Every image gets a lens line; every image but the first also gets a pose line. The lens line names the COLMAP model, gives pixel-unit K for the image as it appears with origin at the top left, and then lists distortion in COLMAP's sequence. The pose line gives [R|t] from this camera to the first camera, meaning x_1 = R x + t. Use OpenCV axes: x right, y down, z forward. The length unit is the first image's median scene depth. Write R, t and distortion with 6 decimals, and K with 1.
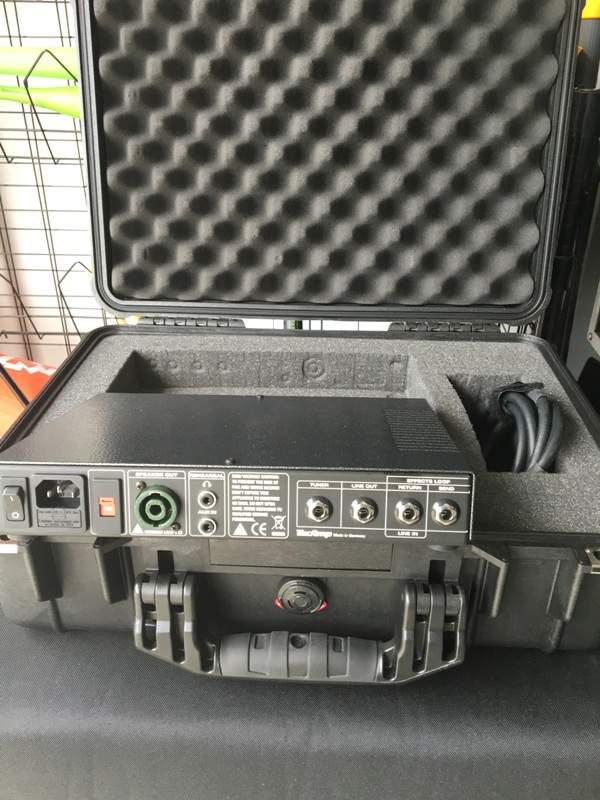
lens RADIAL K [[730.4, 0, 304.6], [0, 730.4, 400.7], [0, 0, 1]] dist [0.014548, -0.042233]
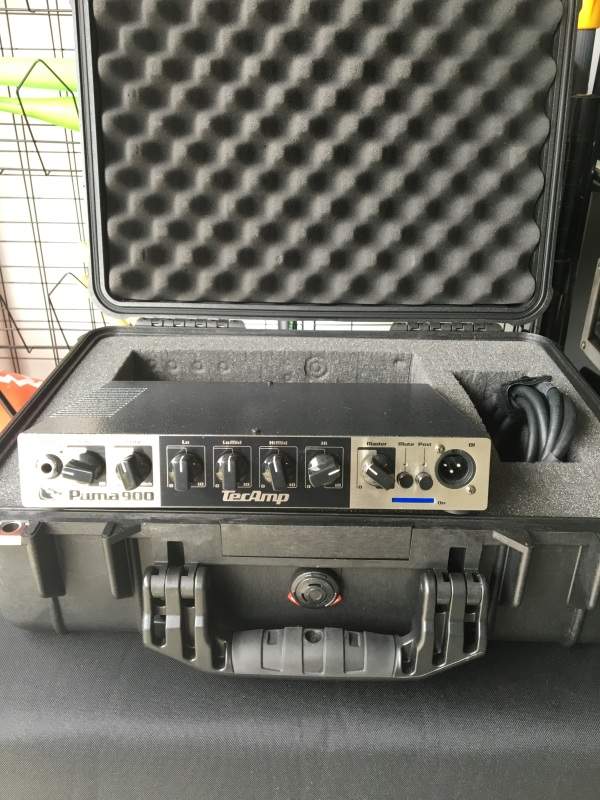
lens RADIAL K [[730.4, 0, 301.8], [0, 730.4, 403.4], [0, 0, 1]] dist [0.014548, -0.042233]
pose [[0.999639, -0.006639, 0.026028, -0.033368], [0.007699, 0.999137, -0.040818, 0.044480], [-0.025735, 0.041004, 0.998828, 0.017993]]
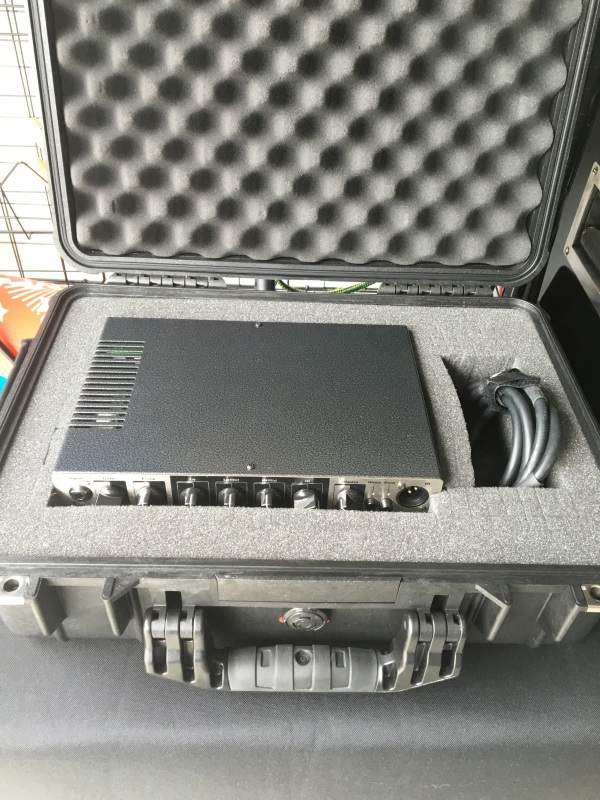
lens RADIAL K [[730.4, 0, 302.4], [0, 730.4, 391.8], [0, 0, 1]] dist [0.014548, -0.042233]
pose [[0.996619, -0.010160, 0.081536, -0.065356], [-0.010342, 0.968922, 0.247149, -0.215265], [-0.081513, -0.247156, 0.965541, 0.059084]]
